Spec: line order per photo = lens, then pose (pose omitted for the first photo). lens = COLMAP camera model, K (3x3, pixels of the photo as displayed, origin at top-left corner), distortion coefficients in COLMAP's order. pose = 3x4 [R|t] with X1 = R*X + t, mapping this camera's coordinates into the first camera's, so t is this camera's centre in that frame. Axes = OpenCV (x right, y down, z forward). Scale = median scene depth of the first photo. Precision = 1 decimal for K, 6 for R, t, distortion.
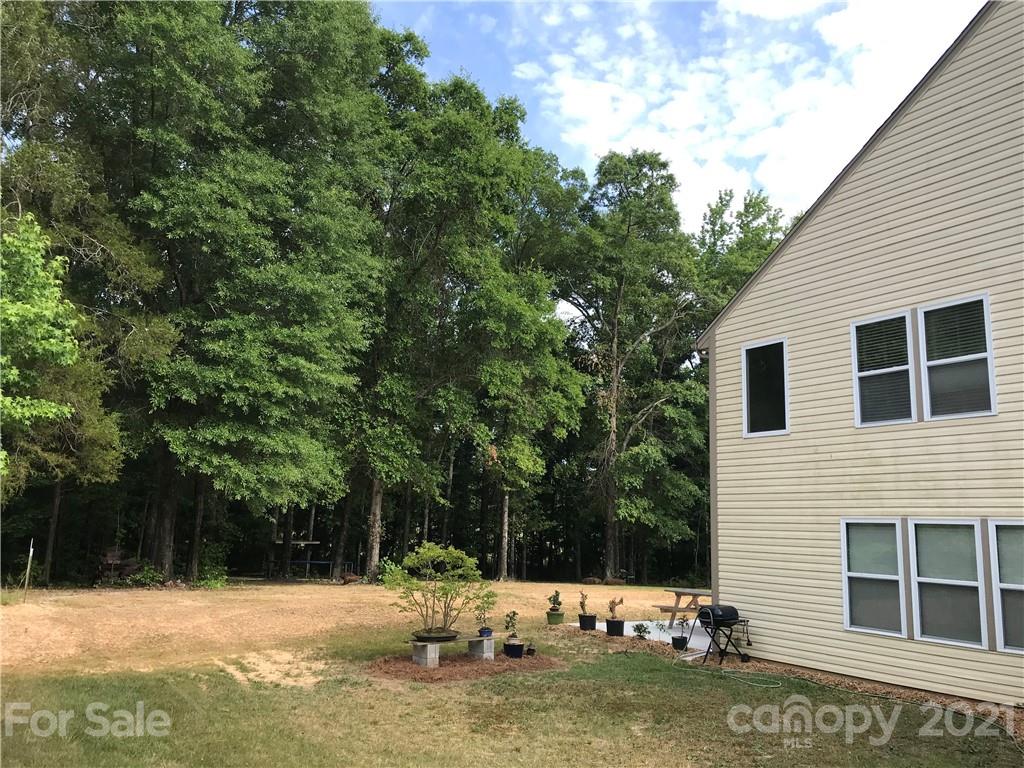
lens RADIAL K [[833.3, 0, 509.4], [0, 833.3, 381.6], [0, 0, 1]] dist [0.053157, -0.066369]
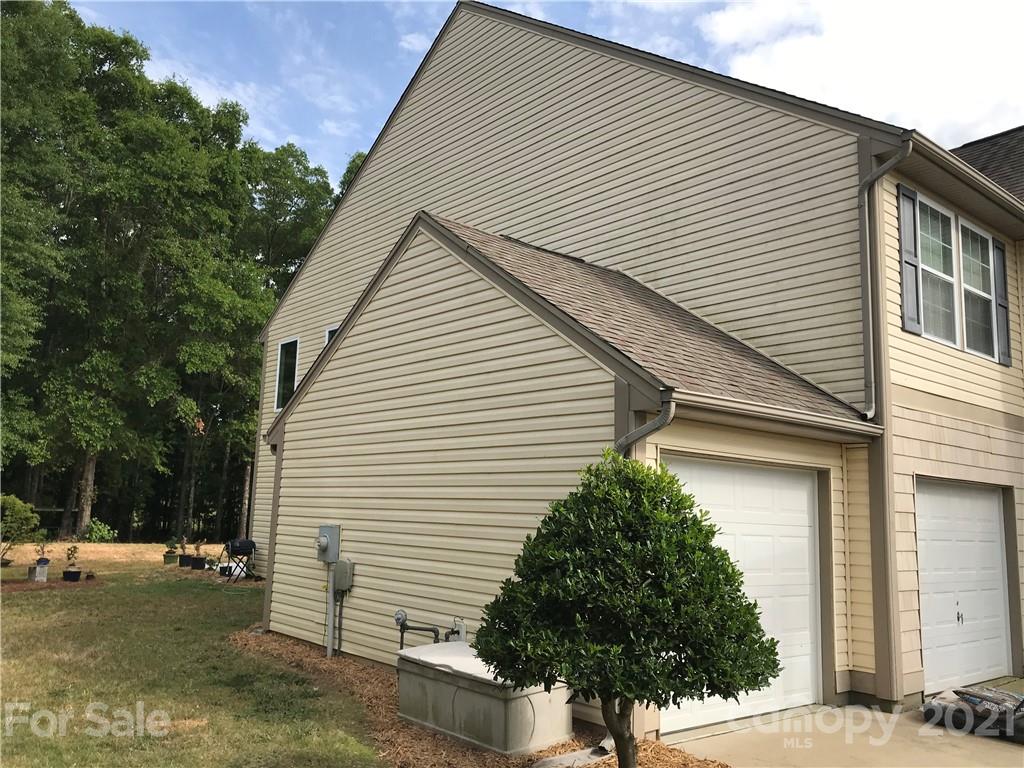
lens RADIAL K [[833.3, 0, 516.7], [0, 833.3, 384.1], [0, 0, 1]] dist [0.053157, -0.066369]
pose [[0.988749, 0.020340, 0.148197, 0.229520], [-0.024542, 0.999345, 0.026587, -0.009084], [-0.147559, -0.029925, 0.988600, -0.166962]]
